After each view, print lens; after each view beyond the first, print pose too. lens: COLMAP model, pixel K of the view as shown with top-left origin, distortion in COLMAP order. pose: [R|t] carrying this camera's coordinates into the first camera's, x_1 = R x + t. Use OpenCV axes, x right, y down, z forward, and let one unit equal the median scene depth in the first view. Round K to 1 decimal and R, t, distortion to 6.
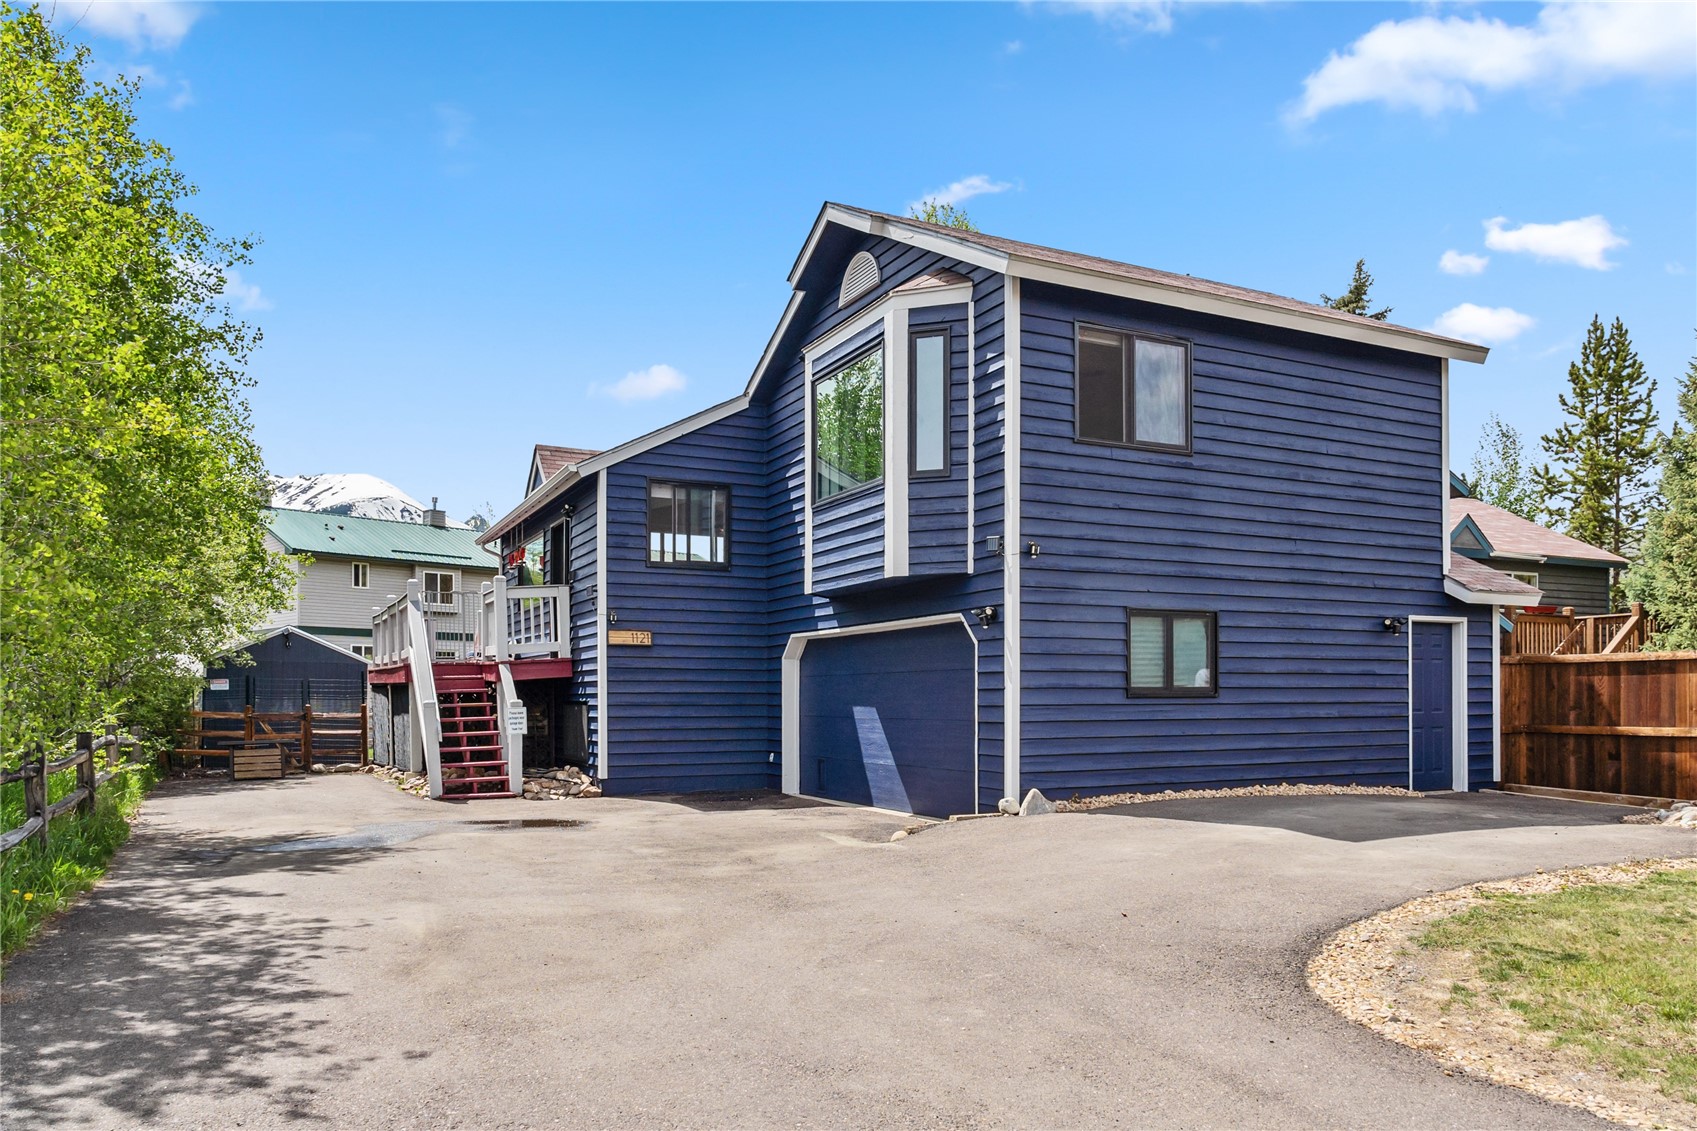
lens RADIAL K [[1185.4, 0, 848.5], [0, 1185.4, 565.5], [0, 0, 1]] dist [0.008738, 0.001277]
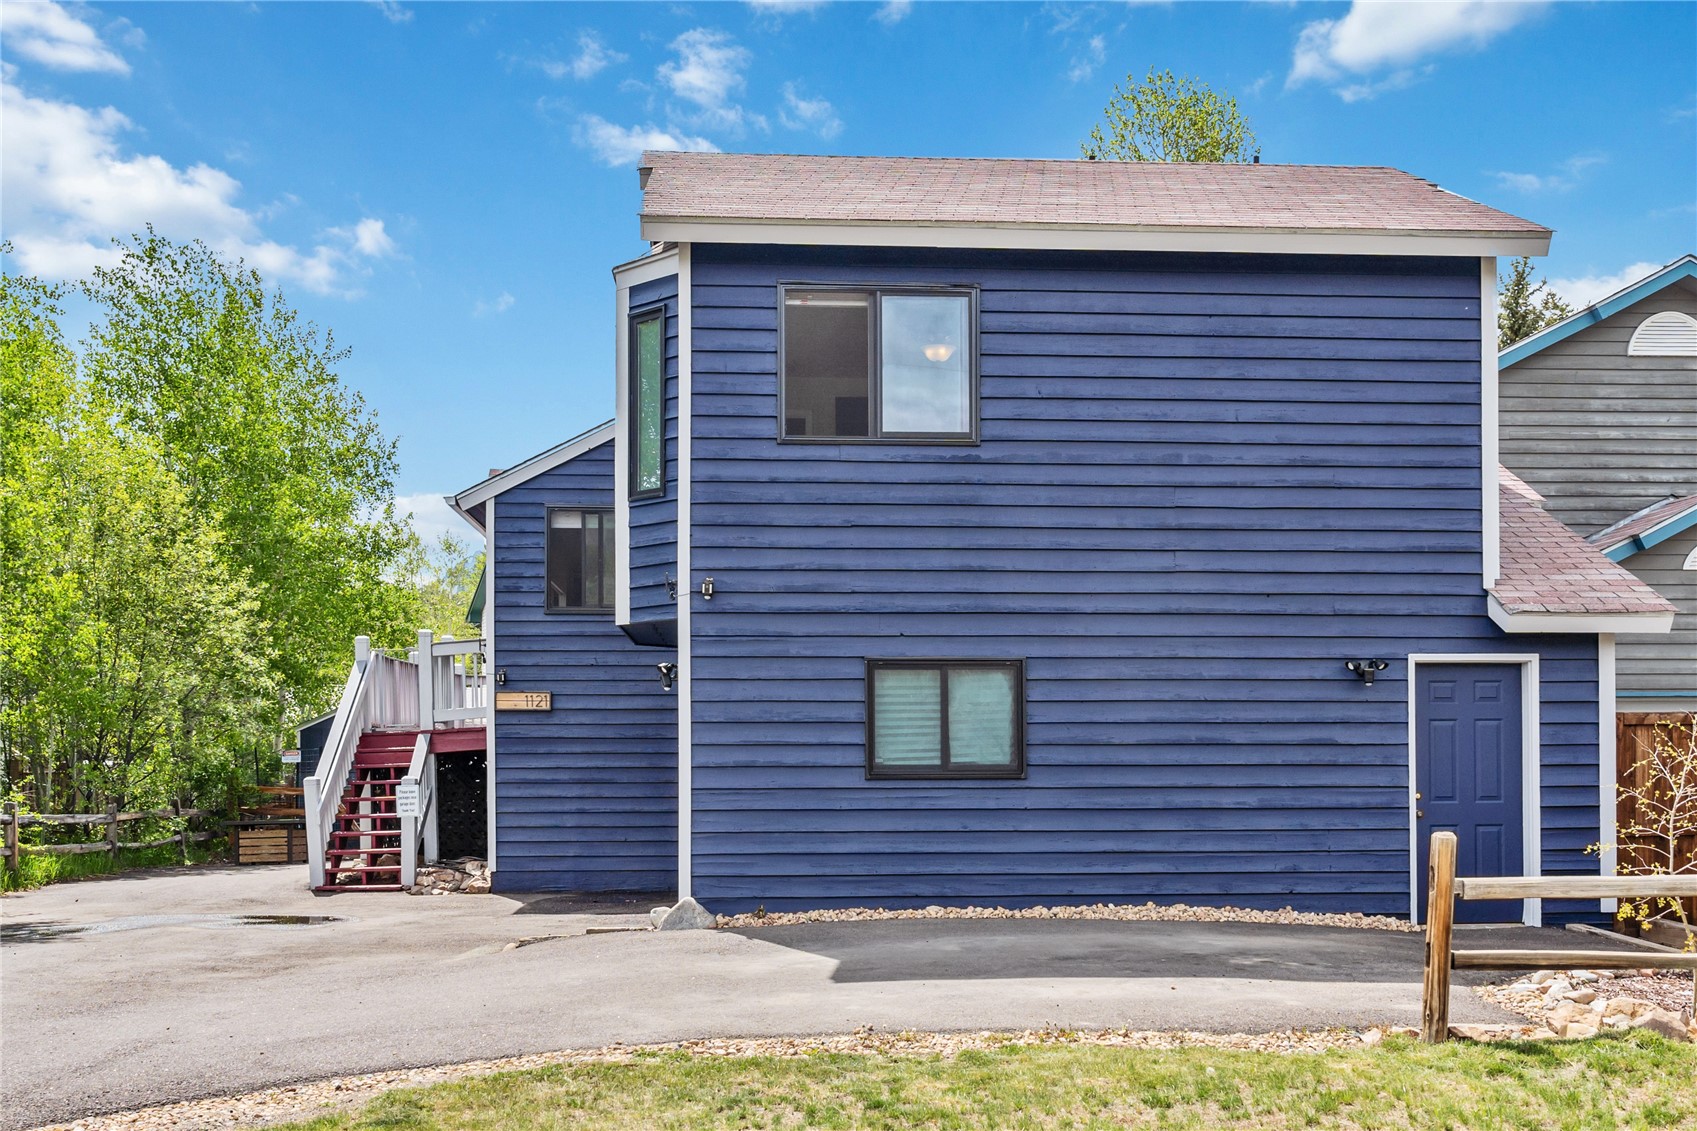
lens RADIAL K [[1654.5, 0, 848.5], [0, 1654.5, 565.5], [0, 0, 1]] dist [0.050577, 0.003546]
pose [[0.918932, -0.046622, -0.391651, 0.563193], [0.044211, 0.998907, -0.015177, -0.006627], [0.391931, -0.003369, 0.919989, 0.032856]]
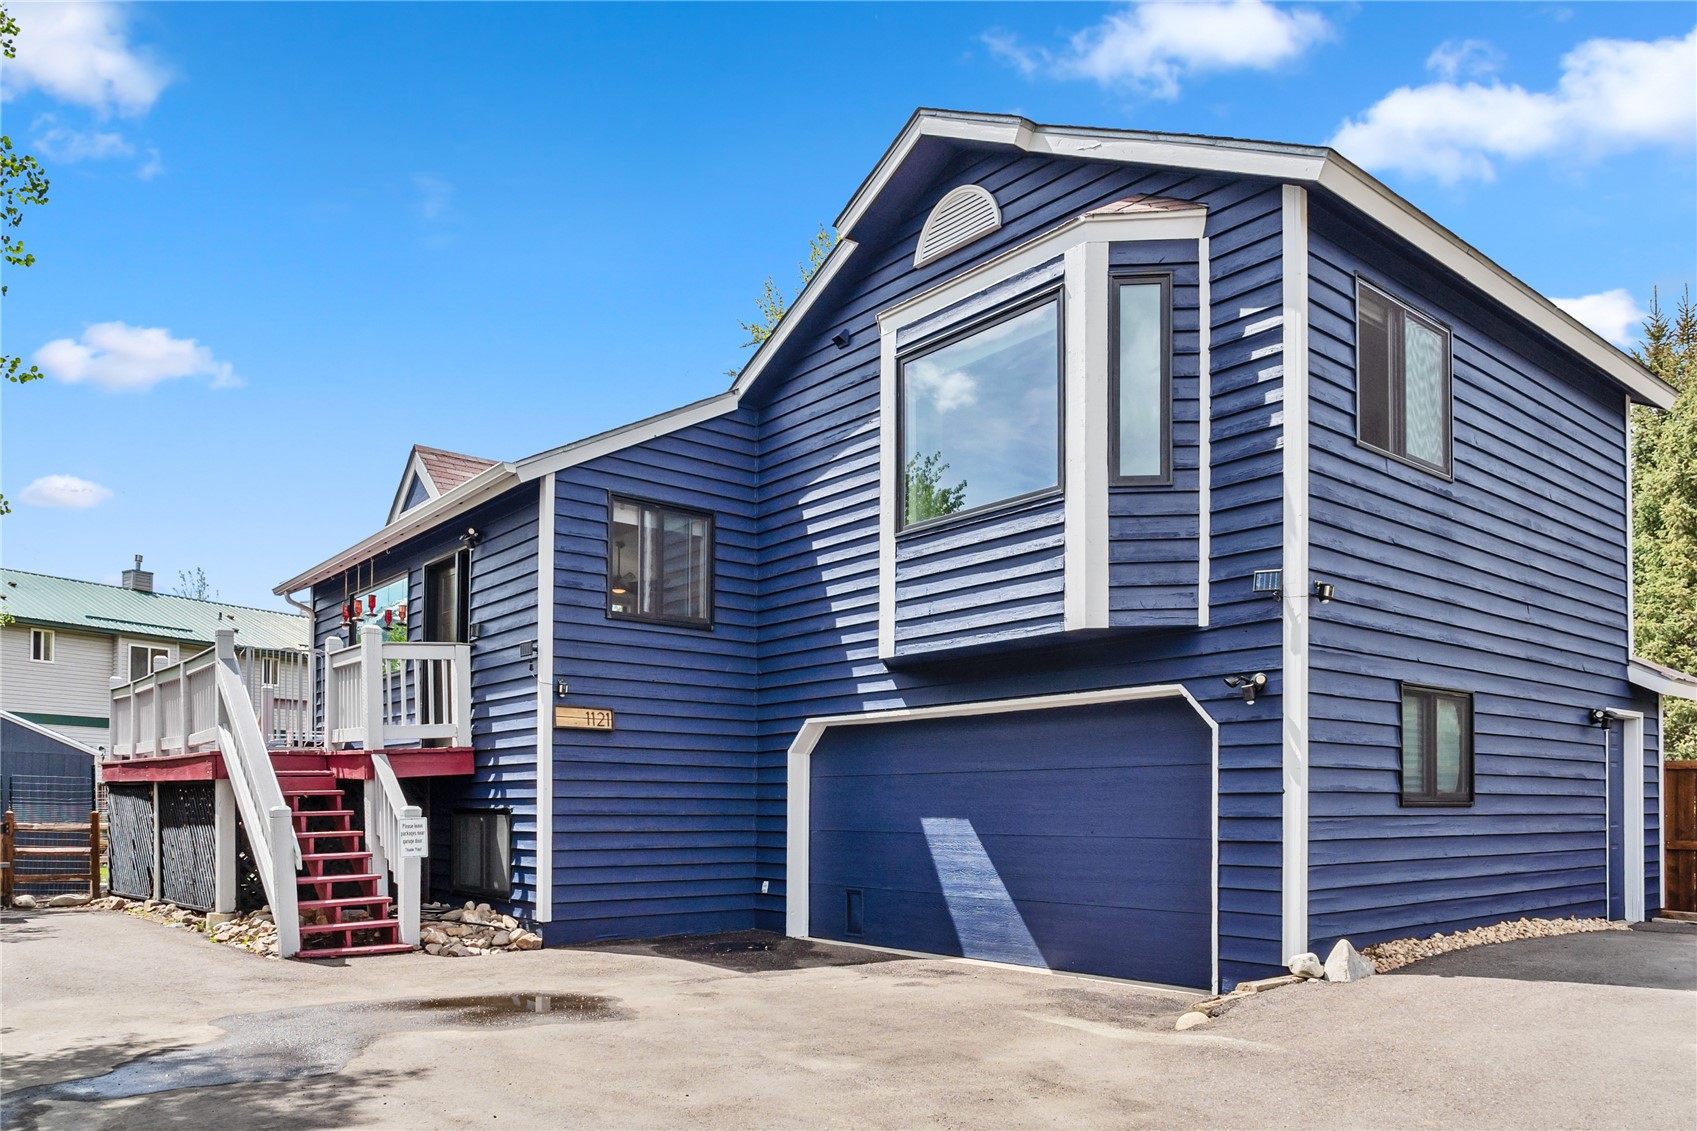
lens RADIAL K [[1207.7, 0, 853.0], [0, 1207.7, 681.2], [0, 0, 1]] dist [0.001043, 0.000735]
pose [[0.972295, 0.028579, 0.232003, -0.229821], [-0.030086, 0.999543, 0.002958, 0.037982], [-0.231812, -0.009857, 0.972711, 0.321188]]
